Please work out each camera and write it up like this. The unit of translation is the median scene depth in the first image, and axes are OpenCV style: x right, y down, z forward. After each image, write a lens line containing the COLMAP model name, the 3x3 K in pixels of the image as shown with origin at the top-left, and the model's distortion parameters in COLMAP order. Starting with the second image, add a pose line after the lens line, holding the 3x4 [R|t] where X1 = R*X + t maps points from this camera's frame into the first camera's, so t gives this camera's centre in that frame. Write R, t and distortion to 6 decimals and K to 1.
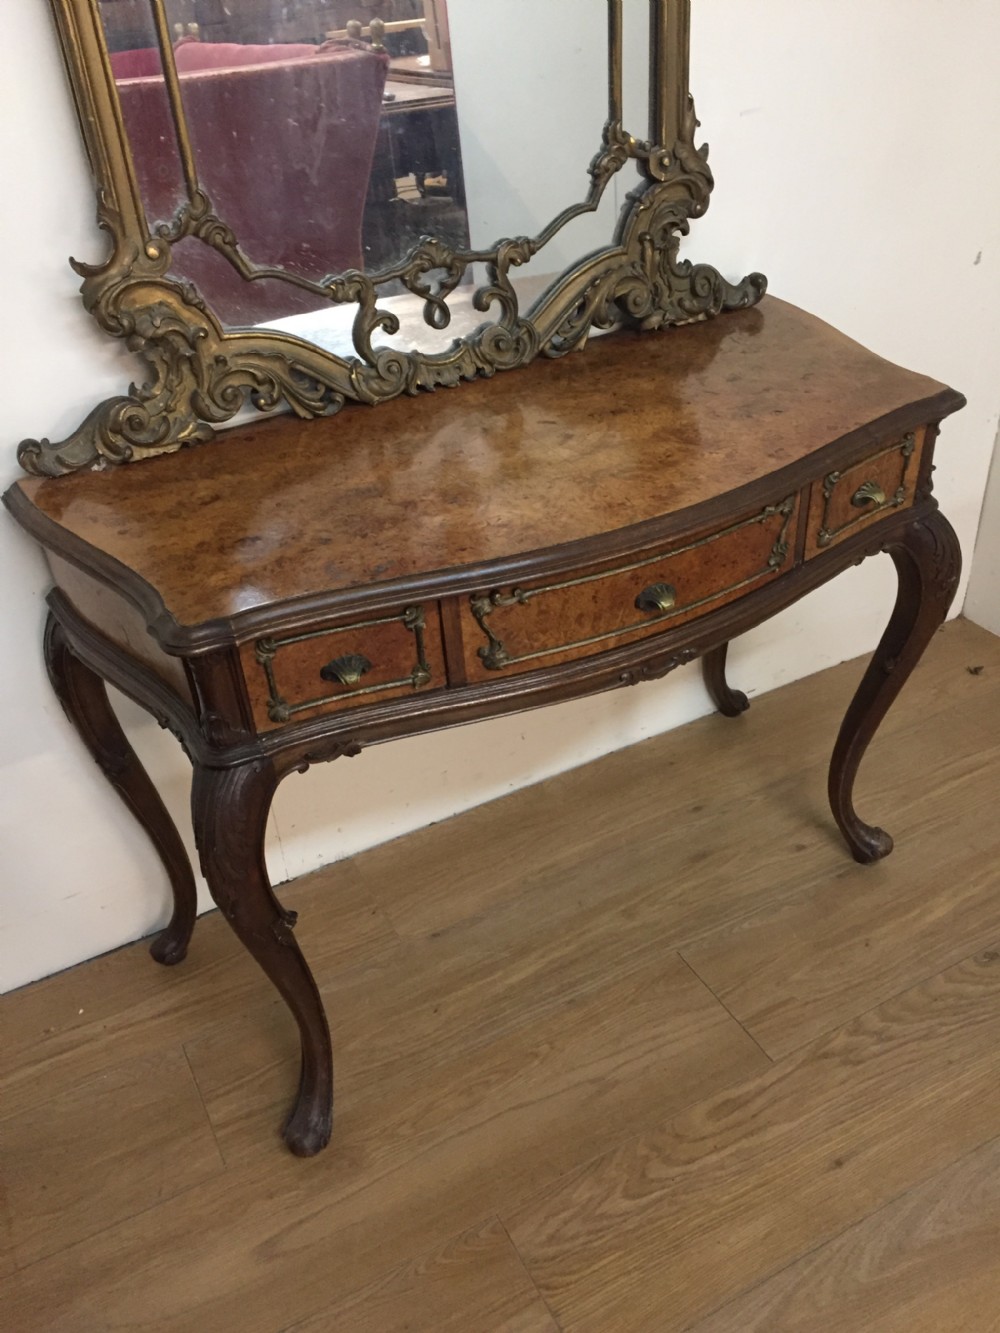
lens RADIAL K [[1130.7, 0, 500.3], [0, 1130.7, 659.7], [0, 0, 1]] dist [0.083841, -0.110970]
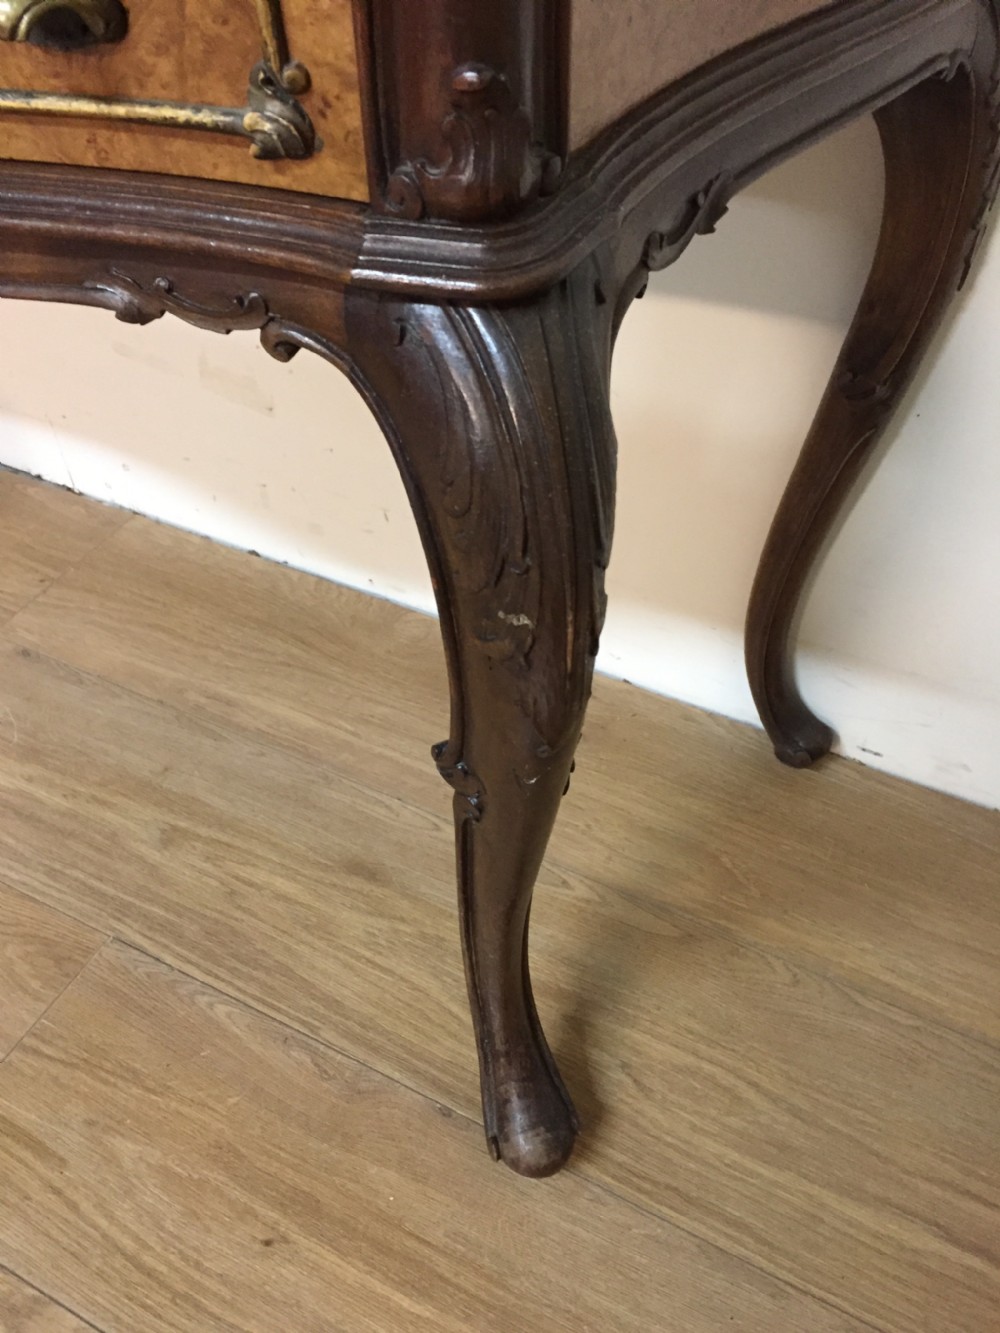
lens RADIAL K [[1130.7, 0, 506.2], [0, 1130.7, 657.2], [0, 0, 1]] dist [0.083841, -0.110970]
pose [[0.567576, 0.606837, -0.556423, 0.557084], [-0.472668, 0.793525, 0.383280, -0.164687], [0.674124, 0.045463, 0.737218, 0.839201]]
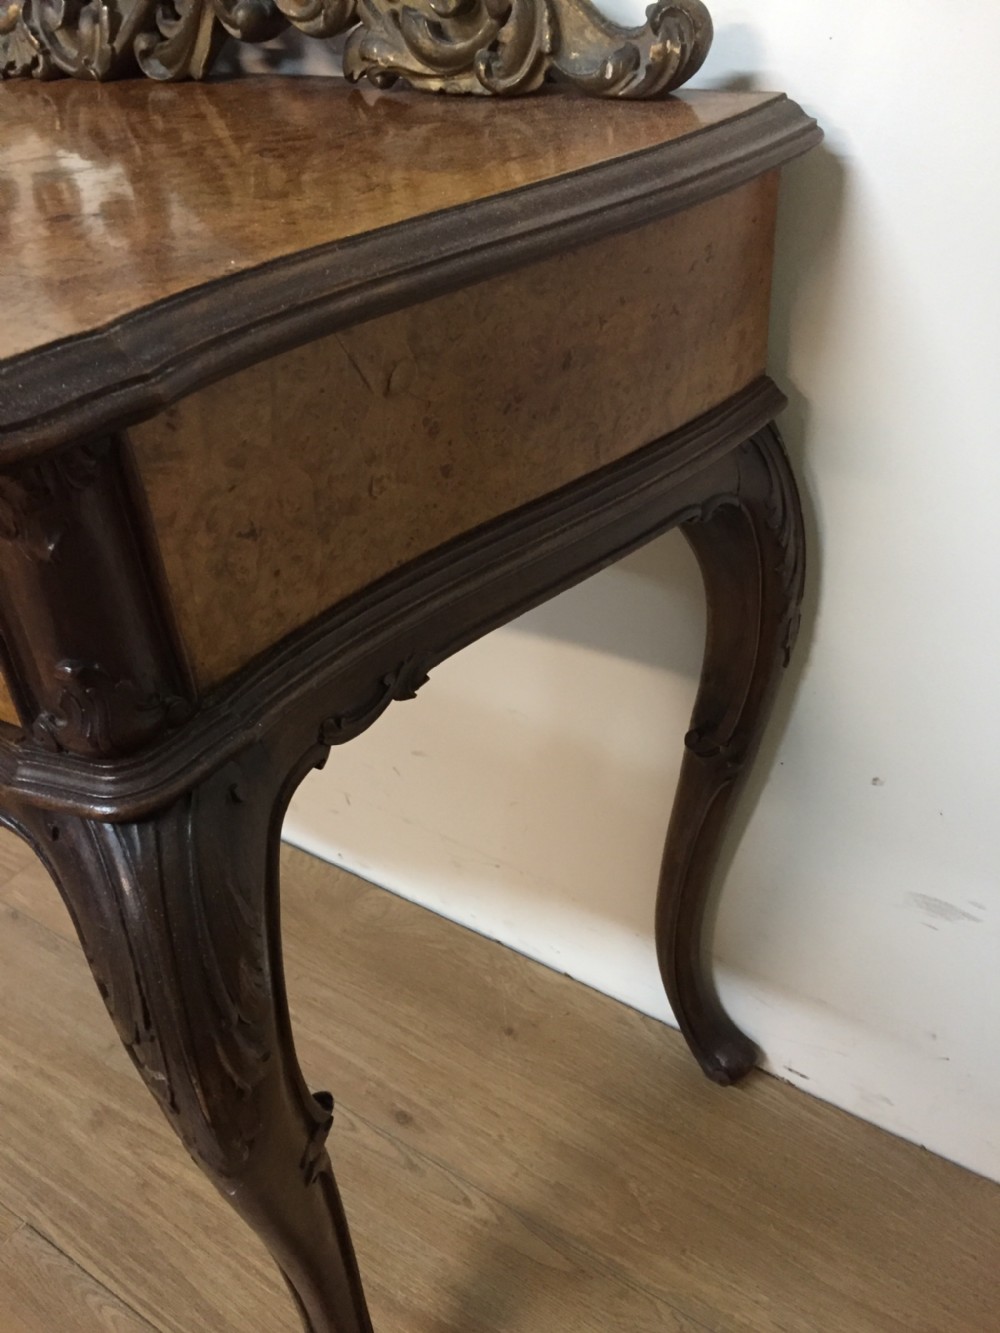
lens RADIAL K [[1130.7, 0, 505.4], [0, 1130.7, 662.8], [0, 0, 1]] dist [0.083841, -0.110970]
pose [[0.477244, 0.524162, -0.705331, 0.602246], [-0.460641, 0.832742, 0.307165, -0.291460], [0.748363, 0.178312, 0.638872, 0.892814]]
